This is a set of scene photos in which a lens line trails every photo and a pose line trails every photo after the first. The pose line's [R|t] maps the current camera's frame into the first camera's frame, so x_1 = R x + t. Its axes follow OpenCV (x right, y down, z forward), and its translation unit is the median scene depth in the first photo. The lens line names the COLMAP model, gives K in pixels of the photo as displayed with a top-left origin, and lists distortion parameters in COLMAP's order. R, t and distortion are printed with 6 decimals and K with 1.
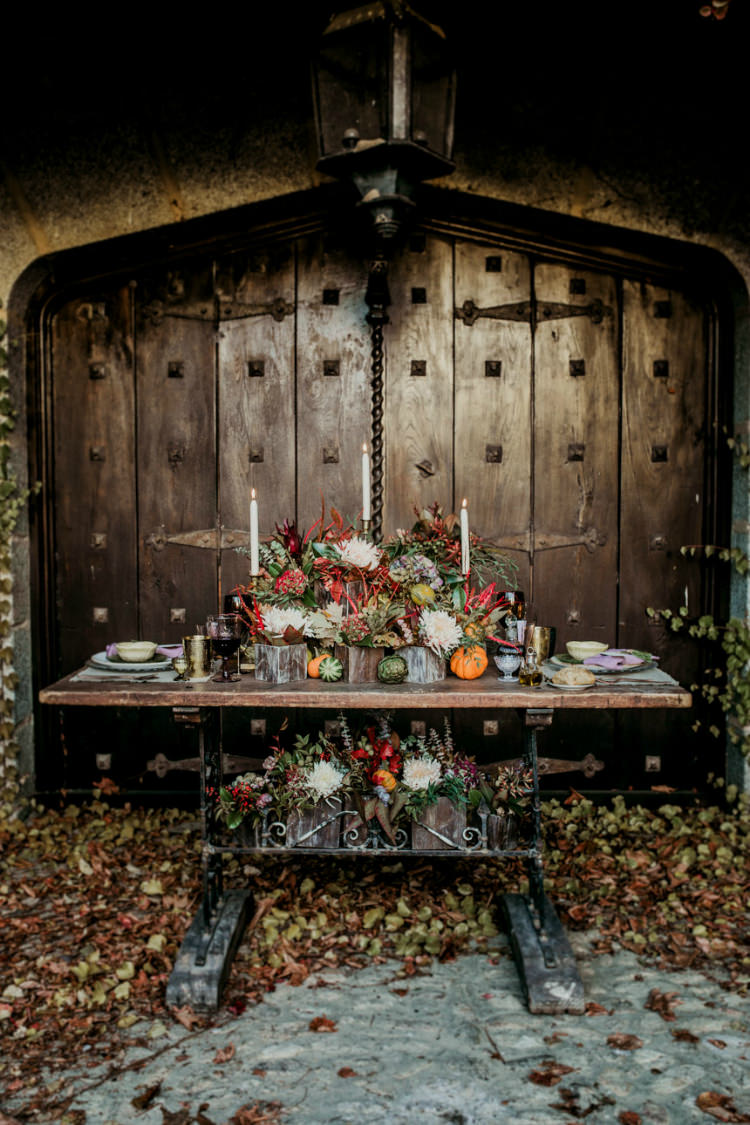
lens RADIAL K [[1134.6, 0, 357.2], [0, 1134.6, 575.4], [0, 0, 1]] dist [-0.042062, 0.000000]
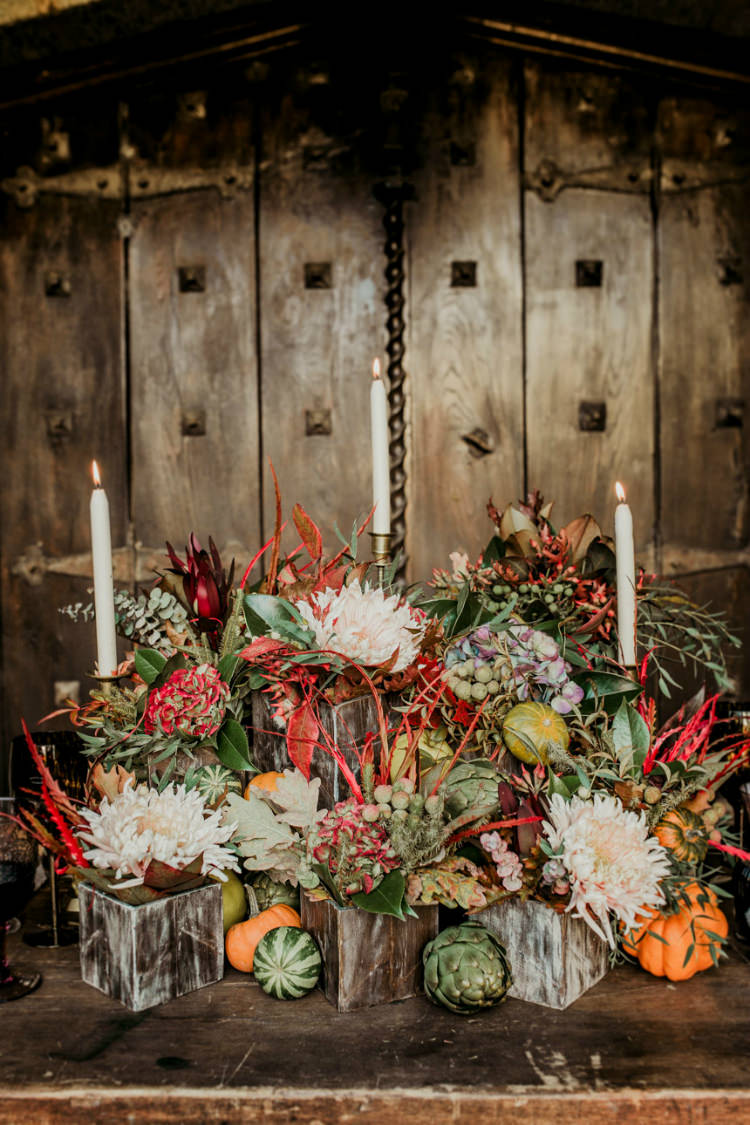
lens RADIAL K [[1134.6, 0, 375.9], [0, 1134.6, 564.7], [0, 0, 1]] dist [-0.042062, 0.000000]
pose [[0.999895, -0.012897, 0.006565, 0.003070], [0.012996, 0.999799, -0.015270, -0.031824], [-0.006367, 0.015354, 0.999862, 0.594120]]
